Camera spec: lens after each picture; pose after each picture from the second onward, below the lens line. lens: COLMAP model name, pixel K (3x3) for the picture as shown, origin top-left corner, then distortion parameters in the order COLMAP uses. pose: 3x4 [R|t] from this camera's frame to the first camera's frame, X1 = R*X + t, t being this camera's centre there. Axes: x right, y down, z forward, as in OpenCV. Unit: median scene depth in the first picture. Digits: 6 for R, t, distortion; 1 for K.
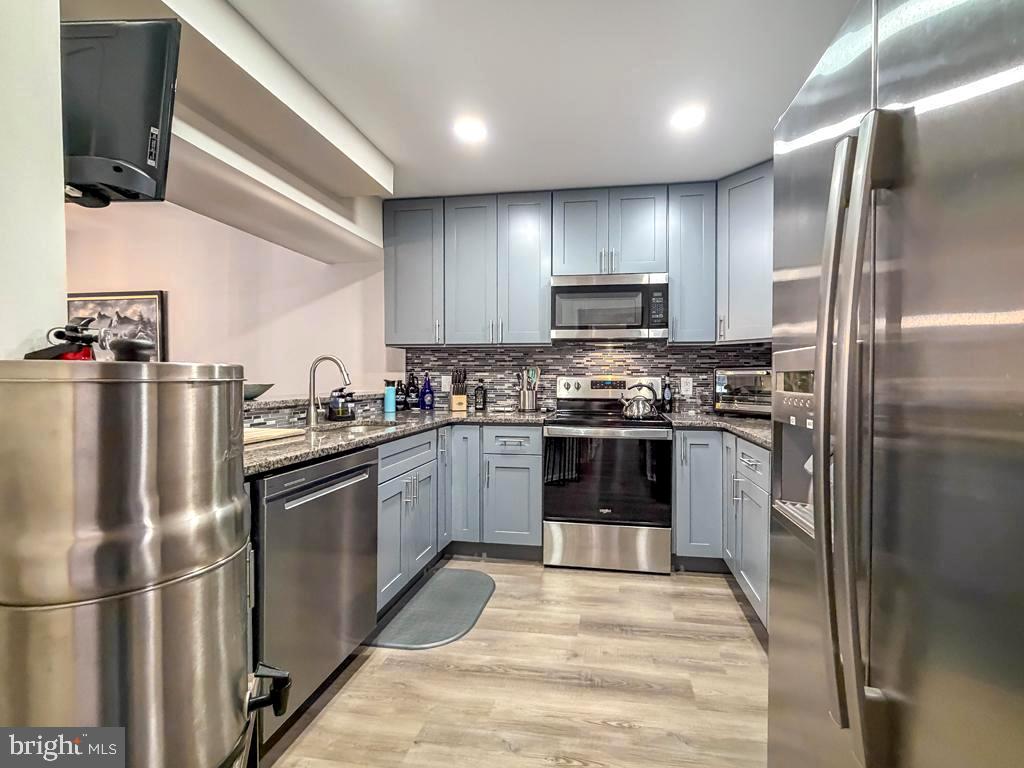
lens RADIAL K [[424.7, 0, 545.9], [0, 424.7, 382.3], [0, 0, 1]] dist [0.003922, -0.000704]
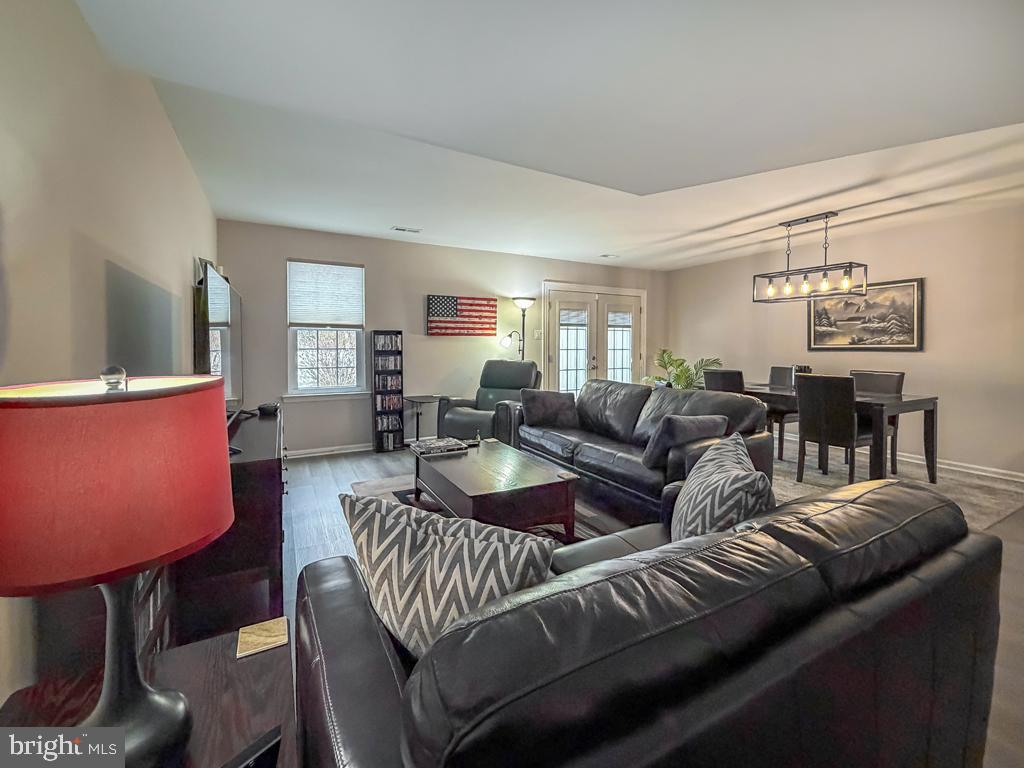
lens RADIAL K [[424.7, 0, 505.1], [0, 424.7, 355.5], [0, 0, 1]] dist [0.003922, -0.000704]
pose [[0.583420, 0.009420, -0.812116, -0.736265], [-0.007130, 0.999954, 0.006477, -0.000060], [0.812139, 0.002012, 0.583461, -0.735159]]
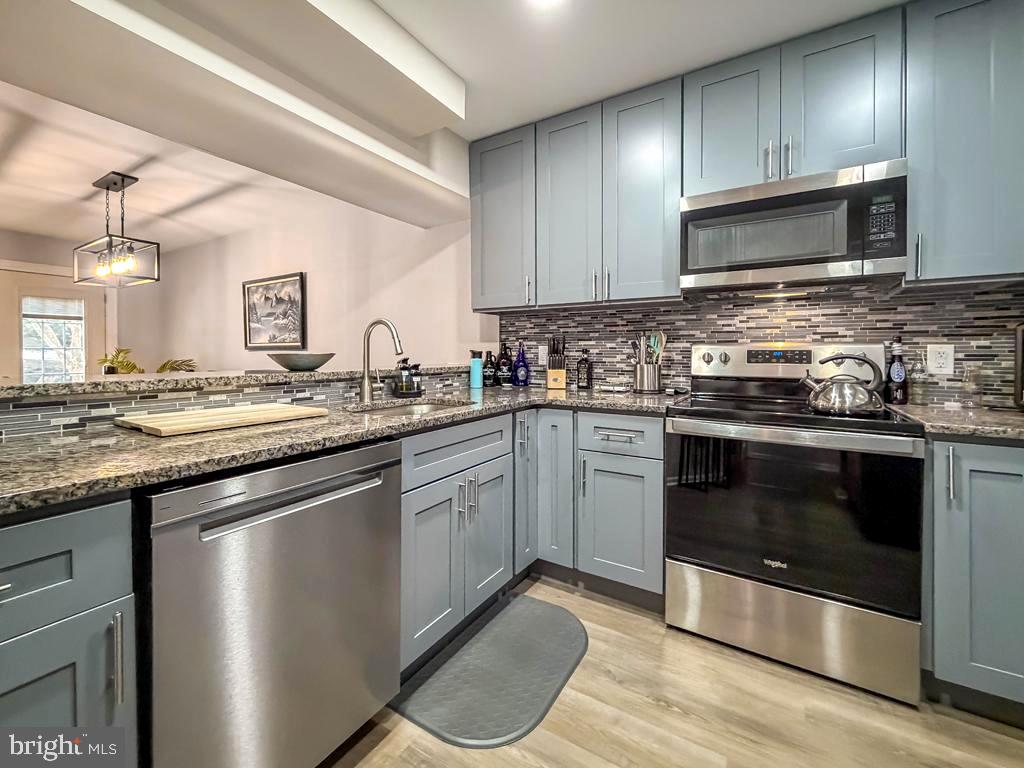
lens RADIAL K [[424.7, 0, 495.1], [0, 424.7, 358.2], [0, 0, 1]] dist [0.003922, -0.000704]
pose [[0.910544, 0.002806, -0.413403, 0.022238], [-0.001851, 0.999995, 0.002711, 0.007619], [0.413408, -0.001703, 0.910544, 0.234292]]
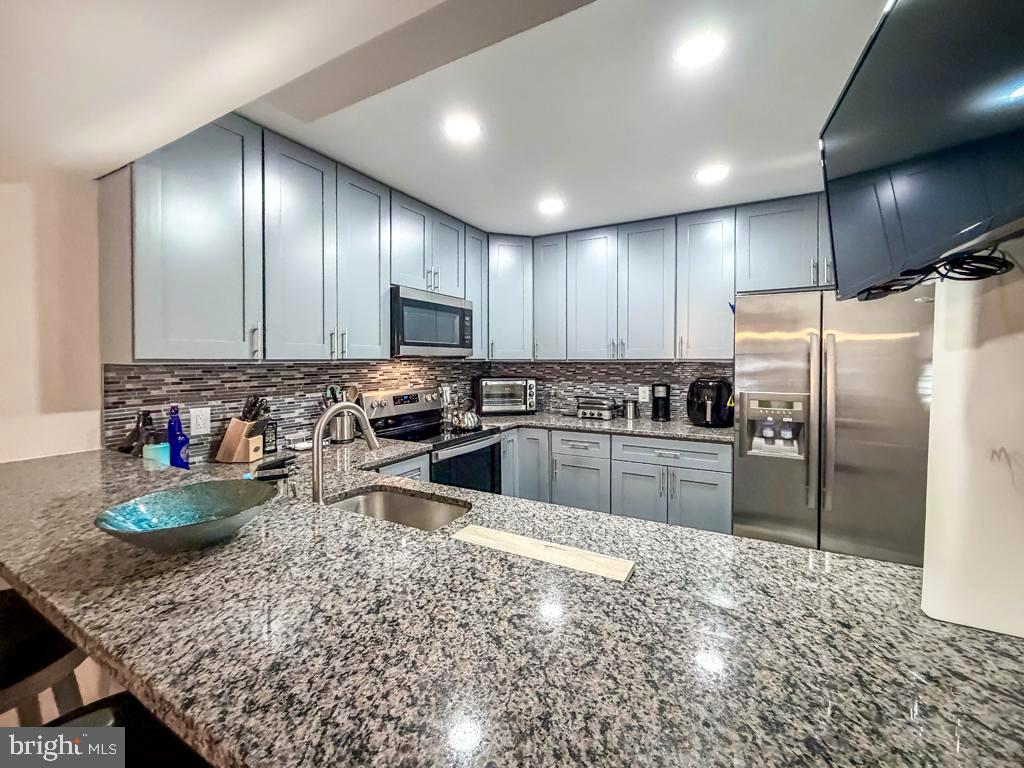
lens RADIAL K [[424.7, 0, 522.1], [0, 424.7, 385.1], [0, 0, 1]] dist [0.003922, -0.000704]
pose [[0.350636, -0.059695, 0.934607, -0.699689], [0.018833, 0.998214, 0.056692, -0.080064], [-0.936322, -0.002277, 0.351134, 0.415119]]
